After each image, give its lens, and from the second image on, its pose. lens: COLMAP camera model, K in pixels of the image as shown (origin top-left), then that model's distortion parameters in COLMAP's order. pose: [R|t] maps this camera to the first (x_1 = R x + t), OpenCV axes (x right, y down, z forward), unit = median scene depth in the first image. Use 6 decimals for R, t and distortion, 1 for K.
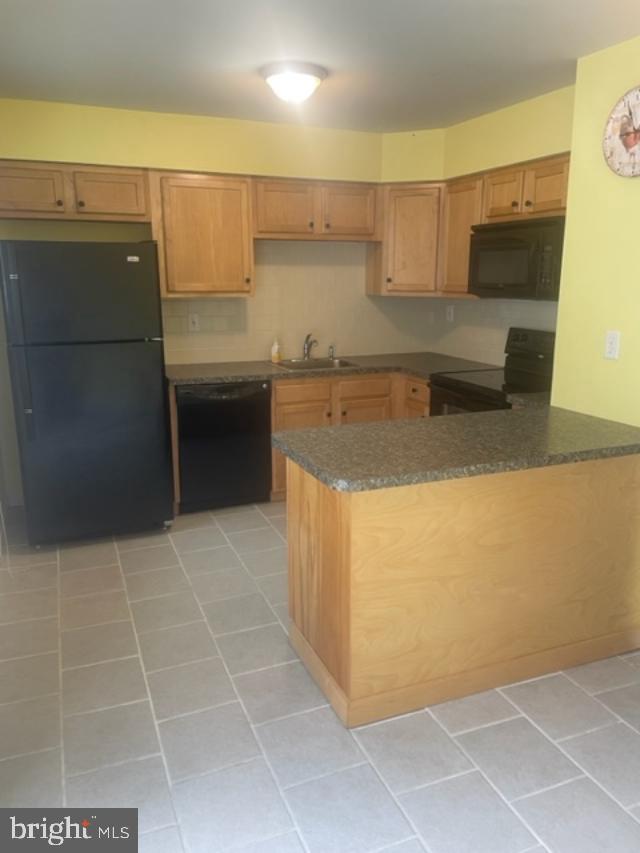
lens RADIAL K [[649.4, 0, 317.9], [0, 649.4, 422.0], [0, 0, 1]] dist [0.078999, -0.100425]
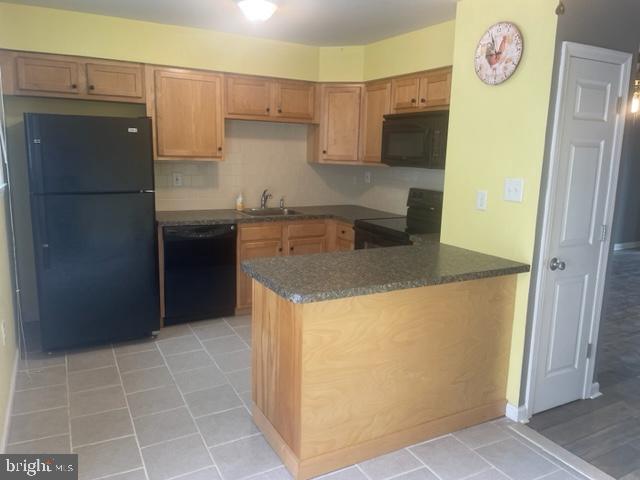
lens RADIAL K [[487.3, 0, 320.5], [0, 487.3, 236.4], [0, 0, 1]] dist [0.078999, -0.100425]
pose [[0.993811, 0.006555, 0.110893, -0.014276], [-0.001634, 0.999012, -0.044410, 0.006940], [-0.111075, 0.043954, 0.992840, -0.013185]]
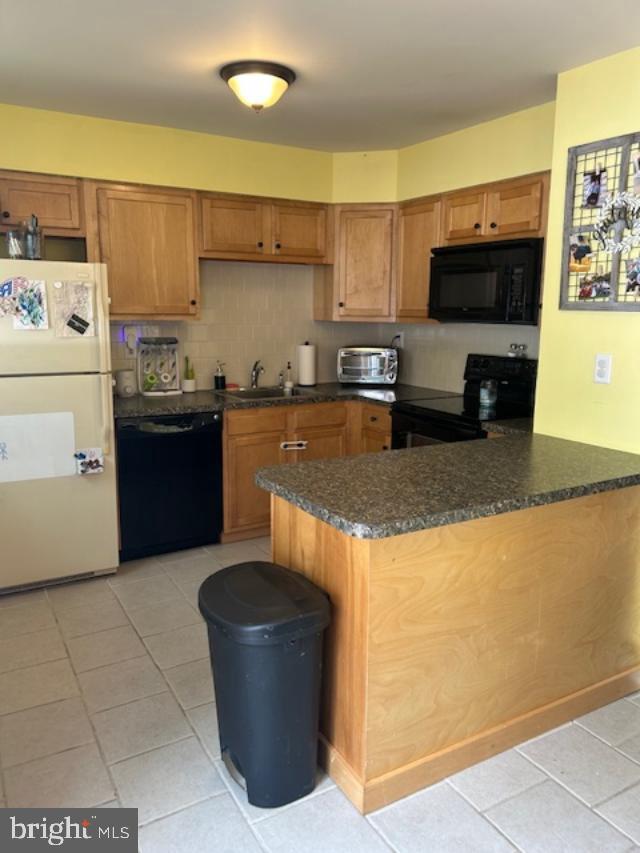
lens RADIAL K [[649.4, 0, 315.8], [0, 649.4, 426.8], [0, 0, 1]] dist [0.078999, -0.100425]
pose [[0.990785, -0.017537, 0.134303, -0.071641], [0.022678, 0.999064, -0.036846, -0.004746], [-0.133531, 0.039552, 0.990255, 0.080534]]
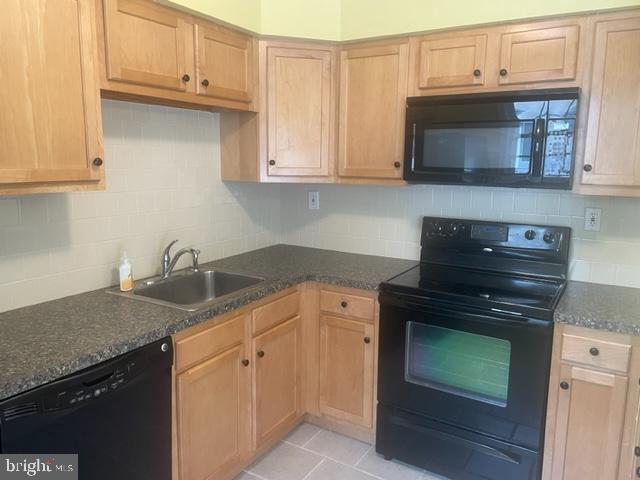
lens RADIAL K [[487.3, 0, 318.2], [0, 487.3, 233.7], [0, 0, 1]] dist [0.078999, -0.100425]
pose [[0.802735, -0.084532, 0.590315, -0.237218], [0.121980, 0.992248, -0.023786, -0.137860], [-0.583728, 0.091100, 0.806823, 0.618974]]
